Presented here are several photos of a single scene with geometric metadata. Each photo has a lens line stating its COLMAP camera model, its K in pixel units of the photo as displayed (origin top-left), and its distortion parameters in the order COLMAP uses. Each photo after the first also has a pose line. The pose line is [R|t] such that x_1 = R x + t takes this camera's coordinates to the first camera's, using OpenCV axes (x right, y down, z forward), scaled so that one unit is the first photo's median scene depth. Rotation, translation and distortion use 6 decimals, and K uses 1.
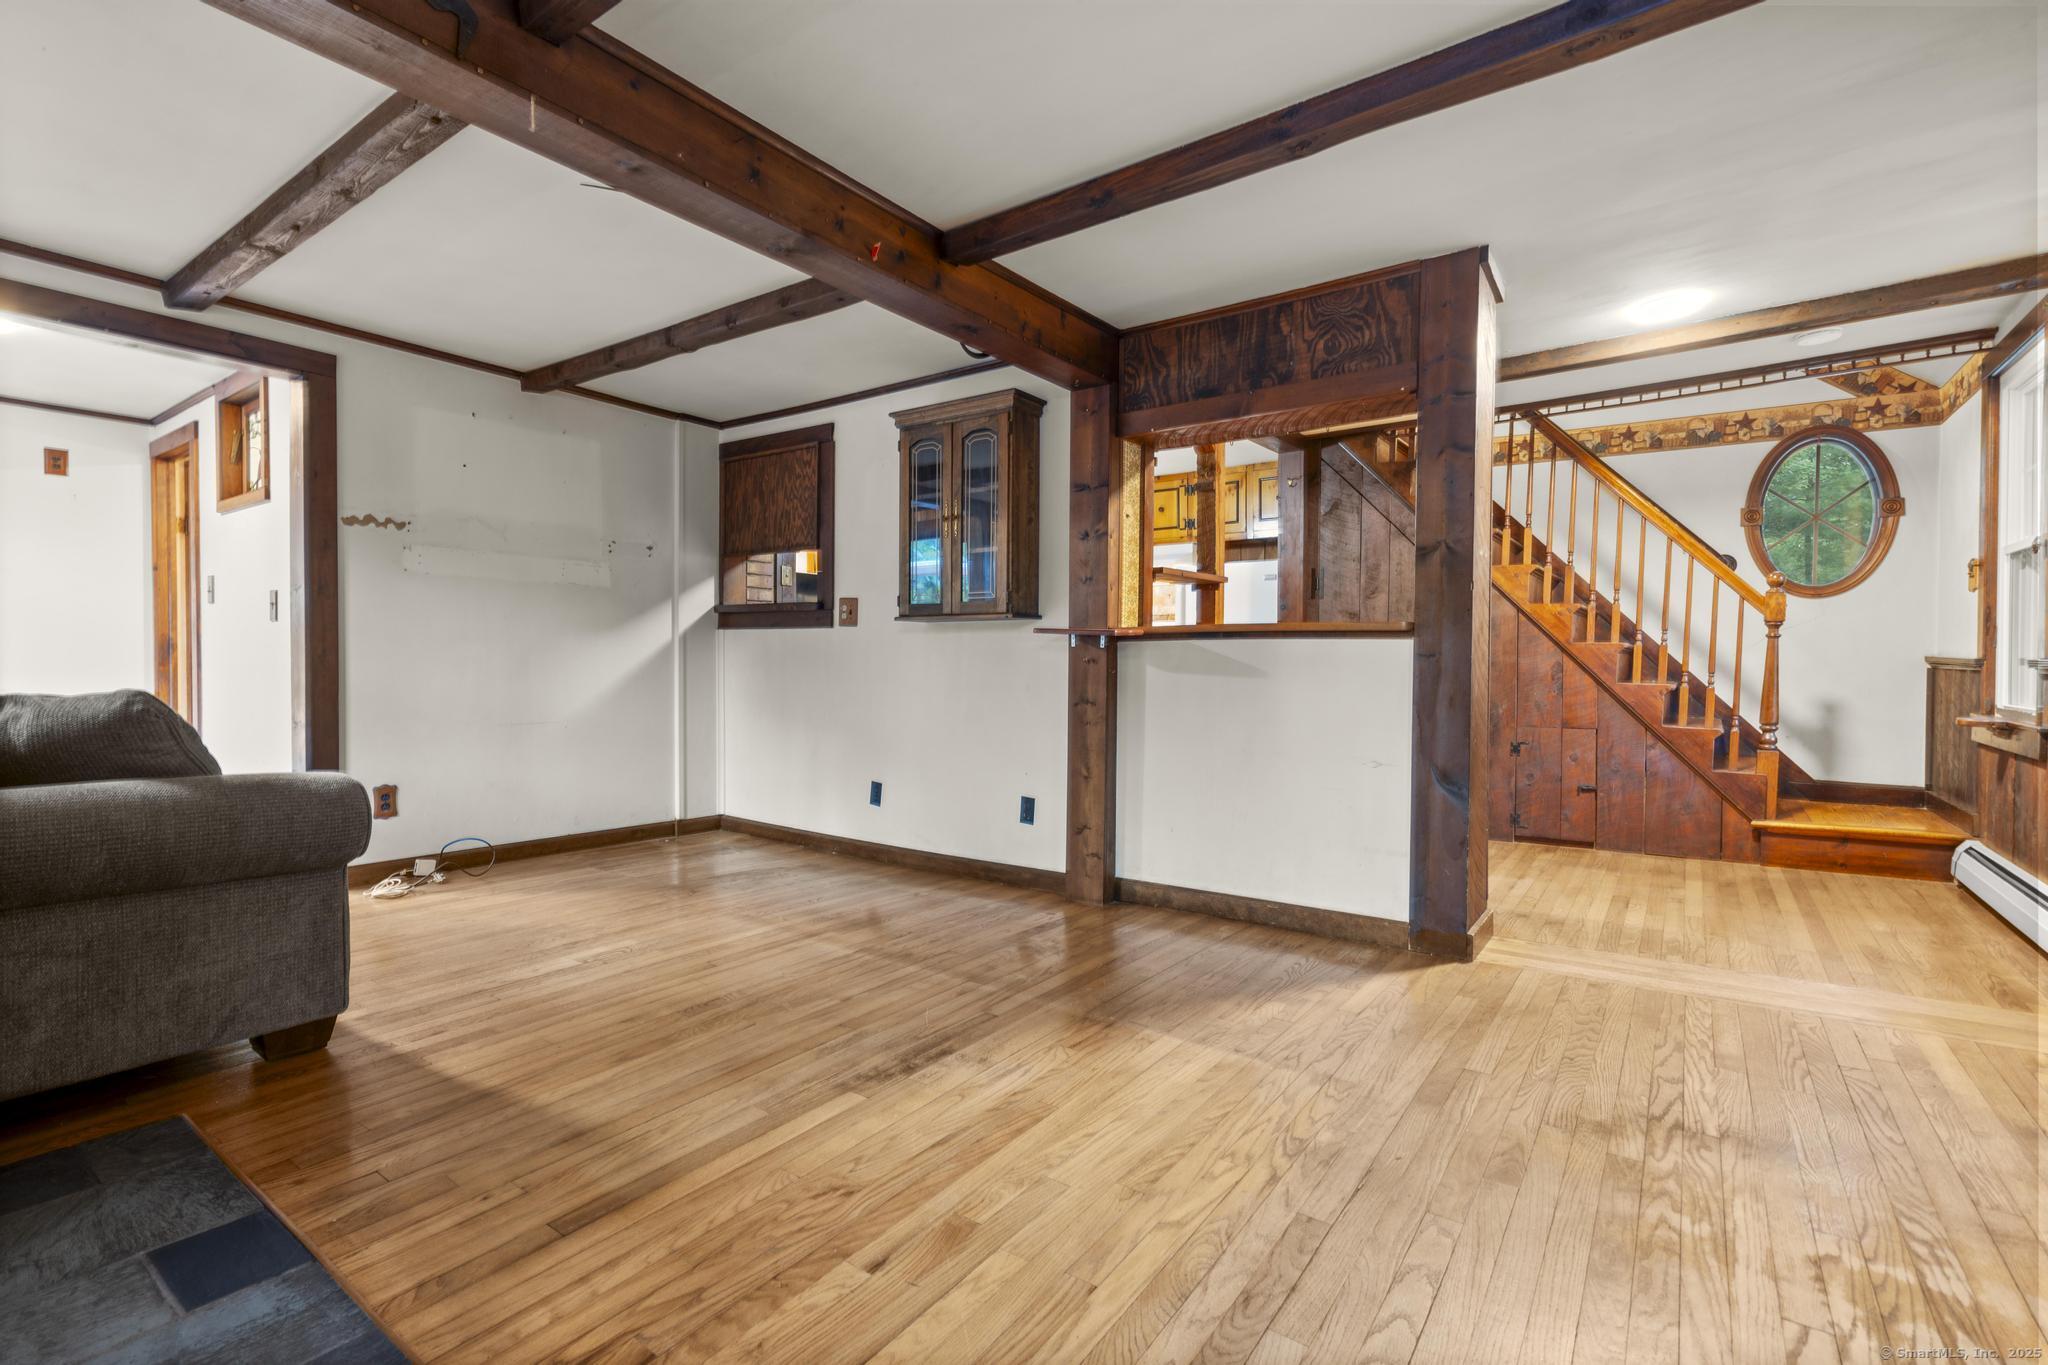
lens RADIAL K [[923.4, 0, 1027.3], [0, 923.4, 676.6], [0, 0, 1]] dist [-0.001666, 0.000103]
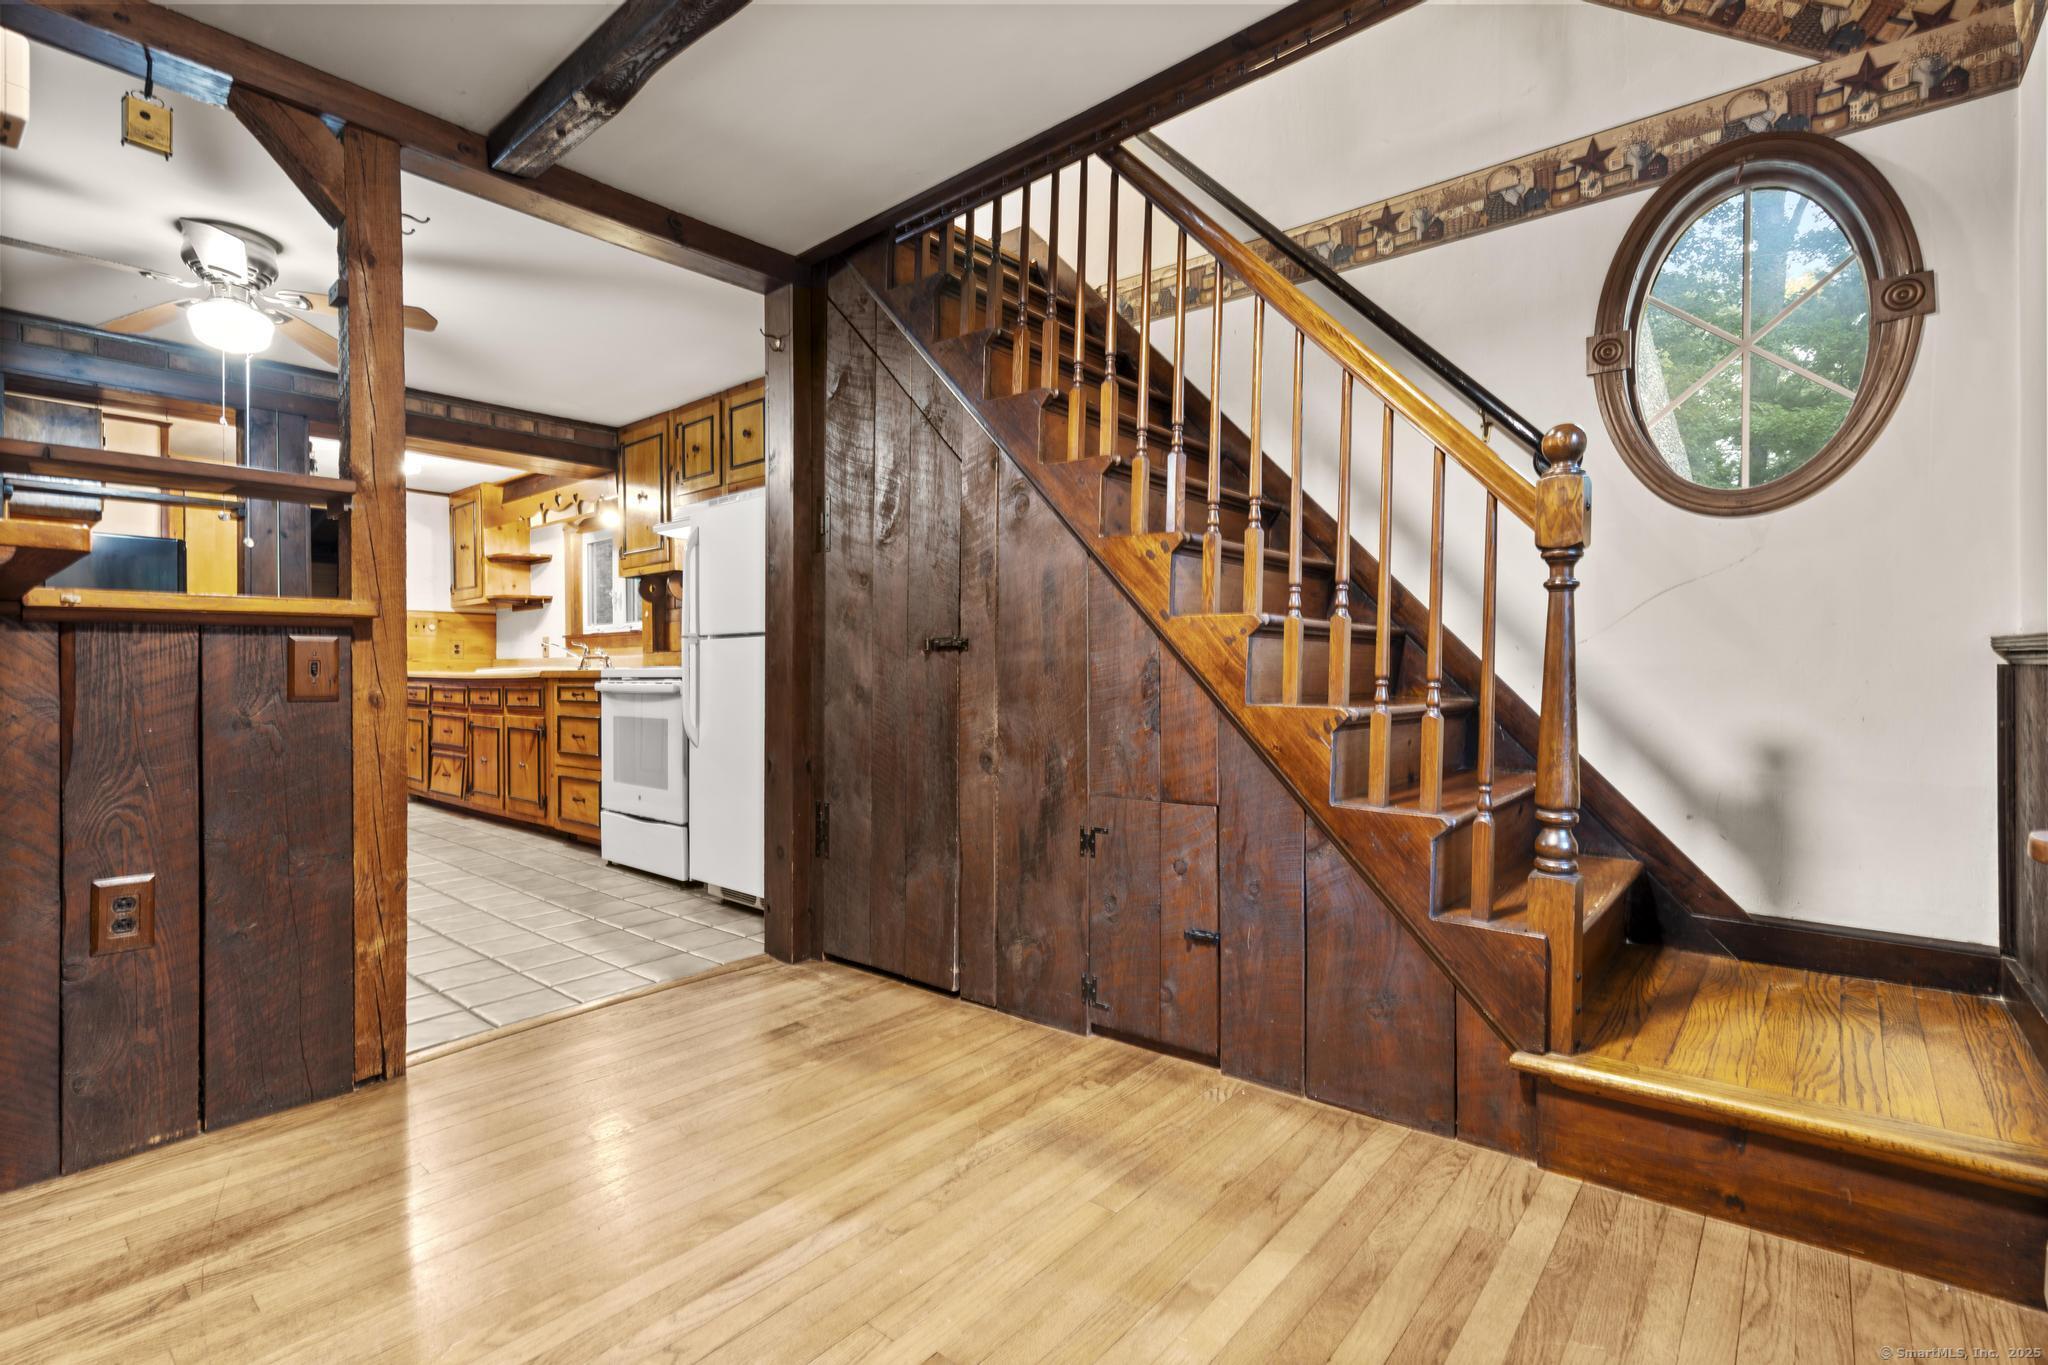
lens RADIAL K [[935.5, 0, 1030.1], [0, 935.5, 675.6], [0, 0, 1]] dist [0.000018, 0.000935]
pose [[0.997138, -0.009136, -0.075047, 0.551587], [0.007812, 0.999809, -0.017922, 0.000270], [0.075197, 0.017285, 0.997019, 0.525371]]
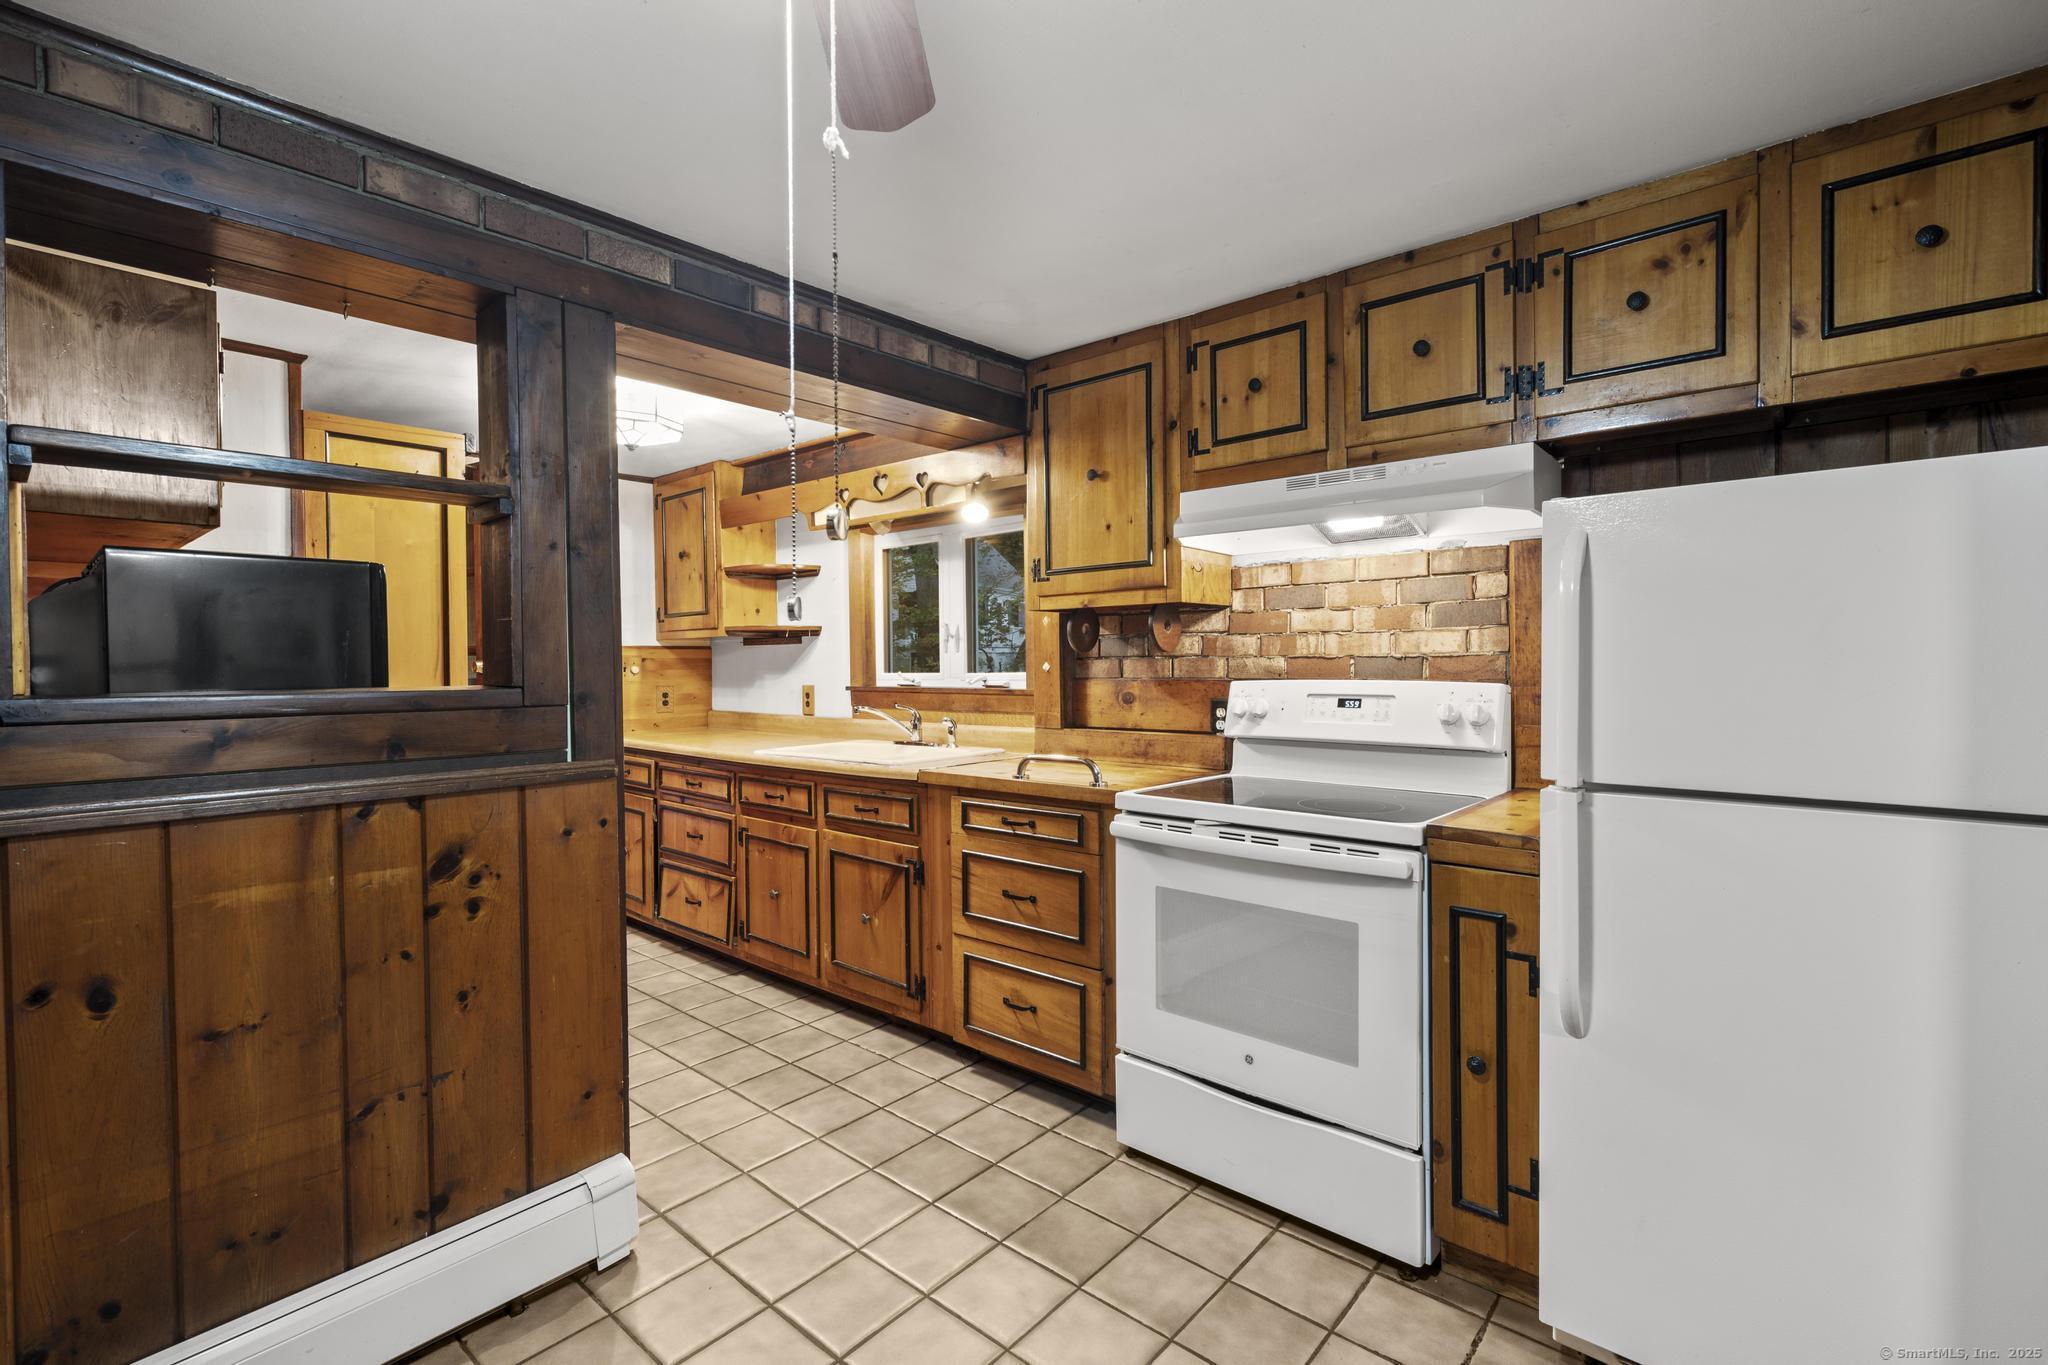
lens RADIAL K [[923.4, 0, 1027.3], [0, 923.4, 676.6], [0, 0, 1]] dist [-0.001666, 0.000103]
pose [[0.995741, -0.011790, -0.091435, 0.045583], [0.011382, 0.999923, -0.004979, -0.088754], [0.091486, 0.003917, 0.995799, 0.931433]]
